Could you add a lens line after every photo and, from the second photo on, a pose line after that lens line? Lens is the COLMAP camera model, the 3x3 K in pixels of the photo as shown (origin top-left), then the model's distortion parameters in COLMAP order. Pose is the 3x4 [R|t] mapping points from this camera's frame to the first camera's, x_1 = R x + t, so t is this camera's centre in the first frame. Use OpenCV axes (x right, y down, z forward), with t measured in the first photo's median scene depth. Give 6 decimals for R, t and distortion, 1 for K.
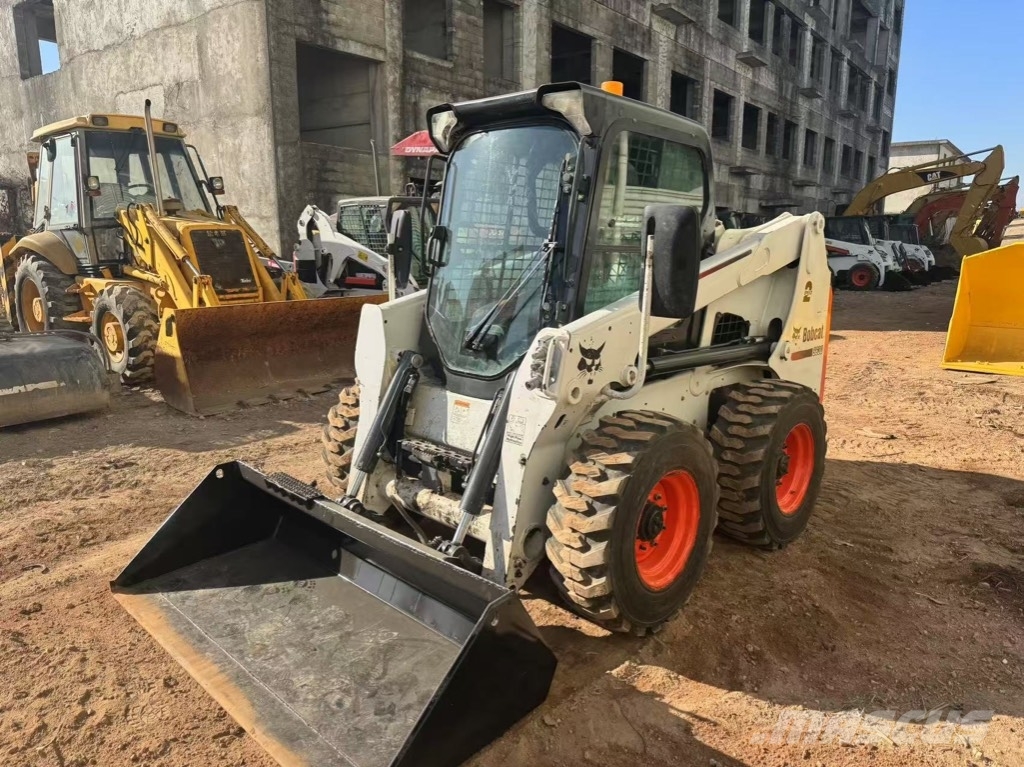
lens RADIAL K [[721.9, 0, 517.3], [0, 721.9, 377.7], [0, 0, 1]] dist [0.020907, -0.026413]
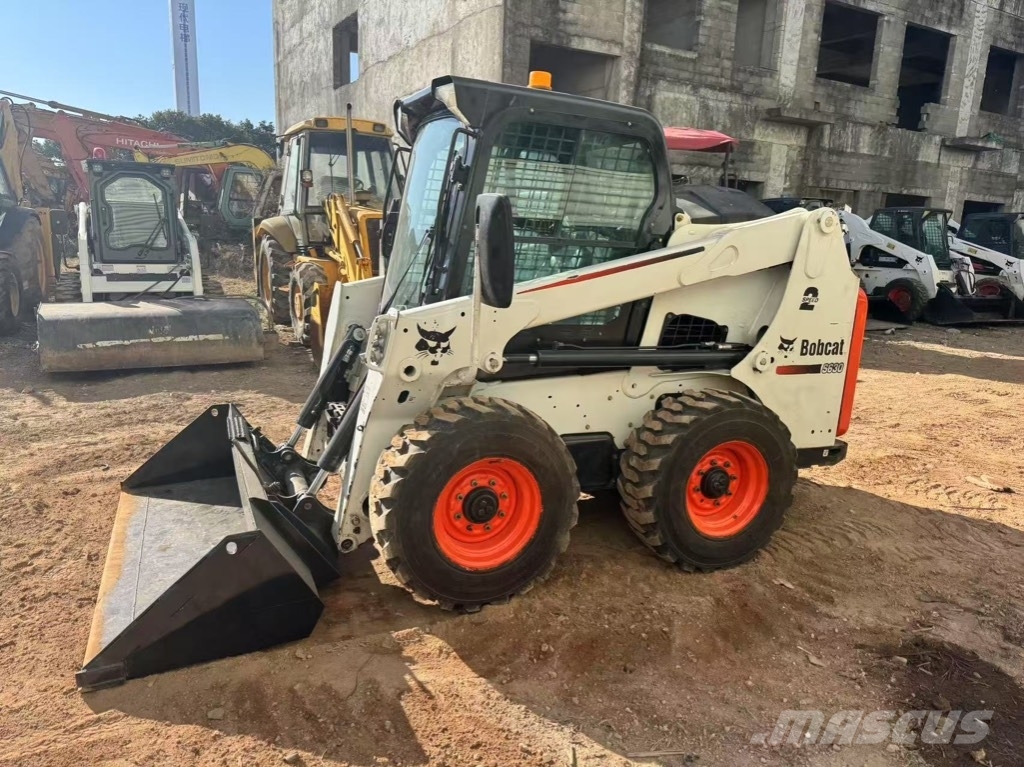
lens RADIAL K [[720.8, 0, 516.0], [0, 720.8, 387.4], [0, 0, 1]] dist [0.046940, -0.064859]
pose [[0.919554, 0.111906, -0.376693, 0.231519], [-0.105406, 0.993707, 0.037896, -0.004256], [0.378563, 0.004858, 0.925563, 0.027376]]
